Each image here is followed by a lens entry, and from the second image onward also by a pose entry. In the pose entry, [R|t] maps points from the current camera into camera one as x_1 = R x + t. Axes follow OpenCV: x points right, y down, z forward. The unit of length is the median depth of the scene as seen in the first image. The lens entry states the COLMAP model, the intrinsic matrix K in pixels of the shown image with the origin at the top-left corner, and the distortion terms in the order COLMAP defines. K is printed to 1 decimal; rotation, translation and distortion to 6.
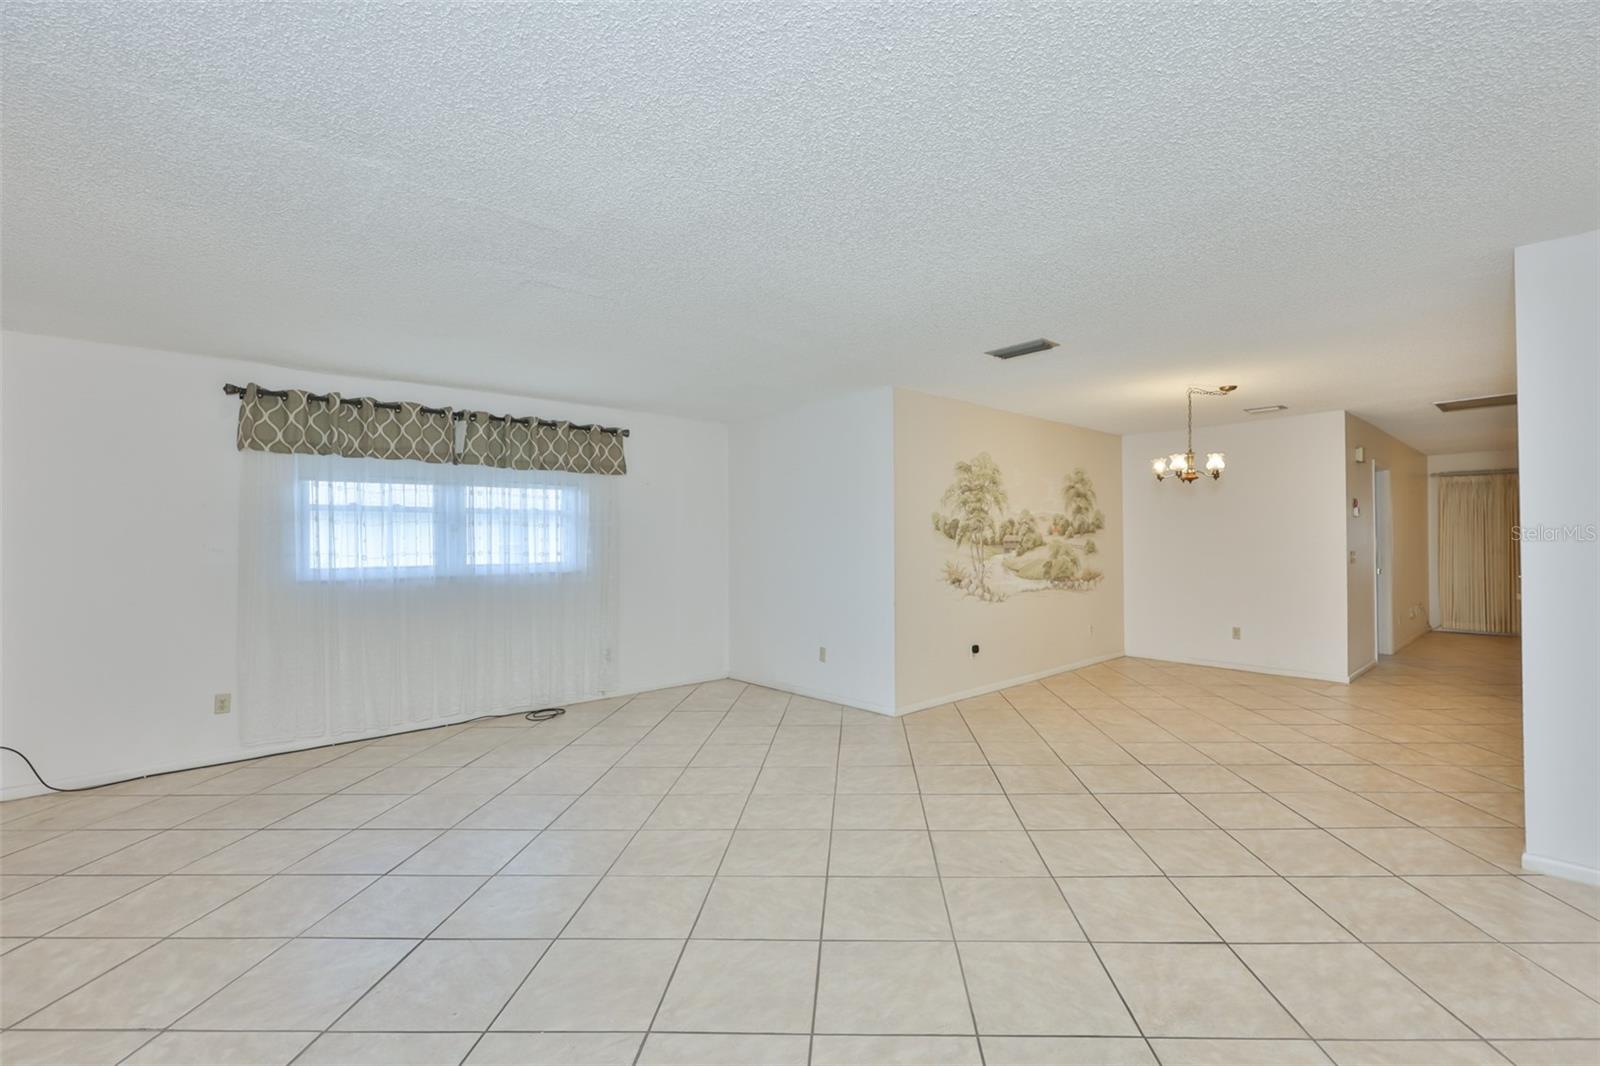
lens RADIAL K [[690.2, 0, 829.9], [0, 690.2, 537.4], [0, 0, 1]] dist [-0.003950, 0.000378]
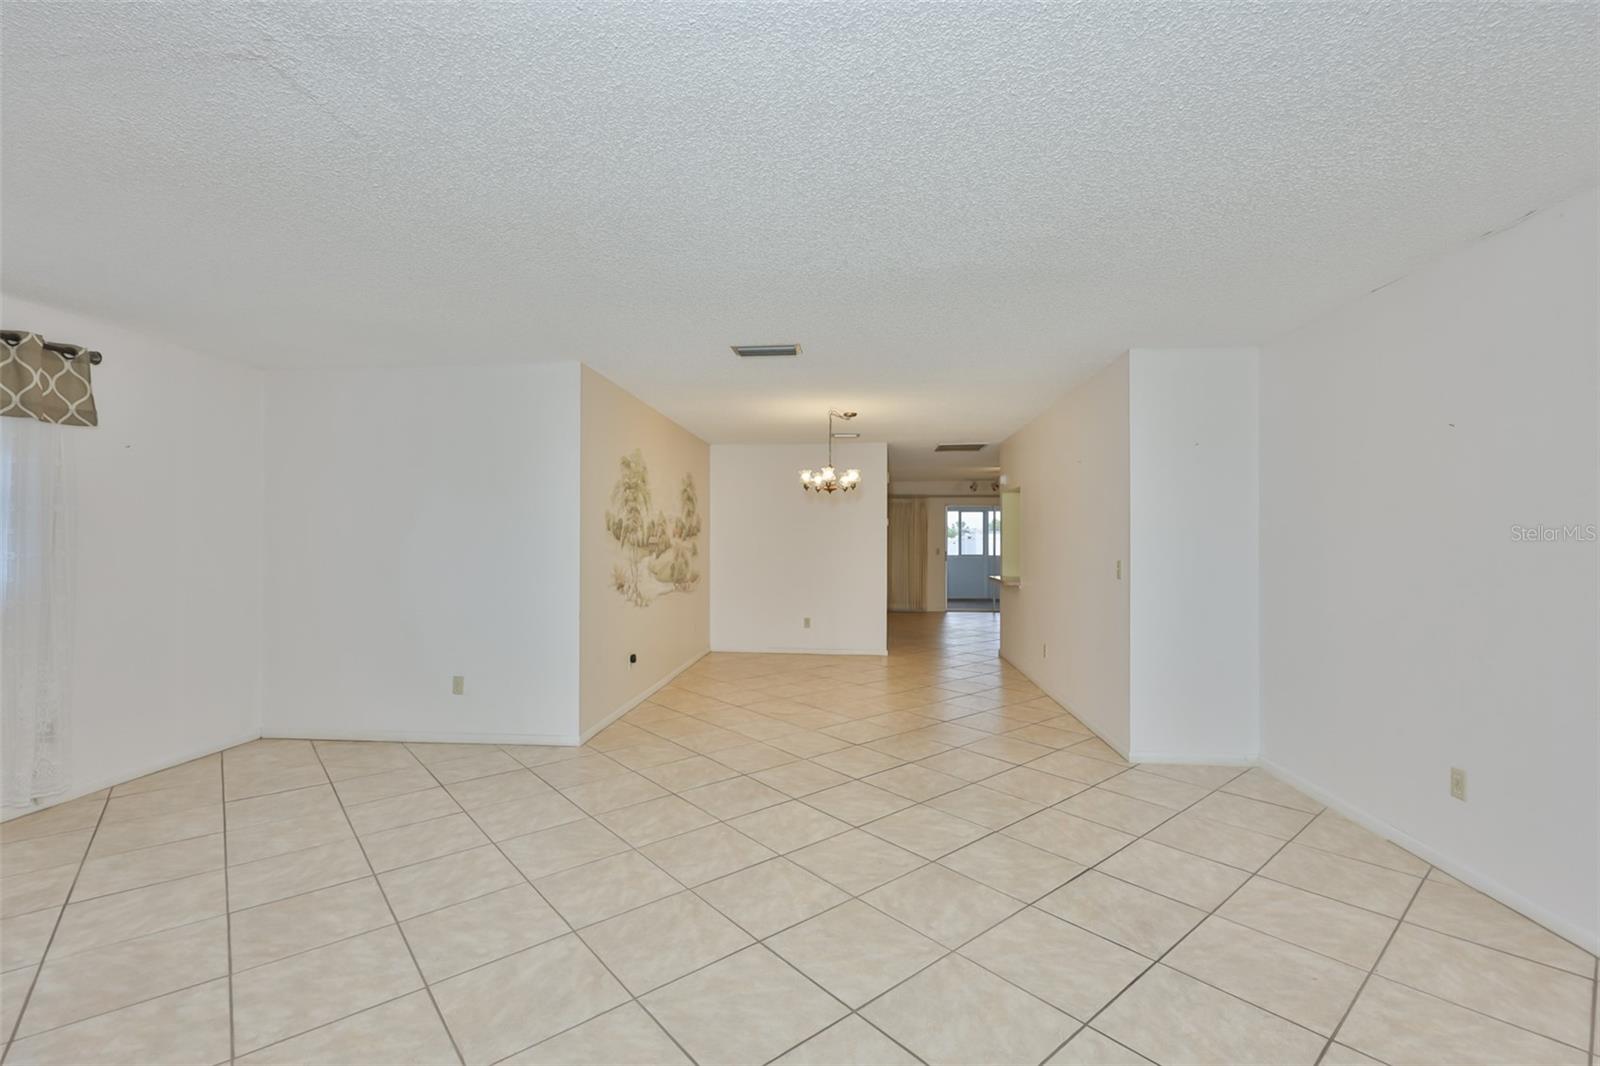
lens RADIAL K [[690.2, 0, 791.3], [0, 690.2, 538.0], [0, 0, 1]] dist [-0.003950, 0.000378]
pose [[0.751466, 0.012218, 0.659658, -0.251467], [-0.009922, 0.999925, -0.007217, 0.003723], [-0.659697, -0.001122, 0.751531, 0.163302]]
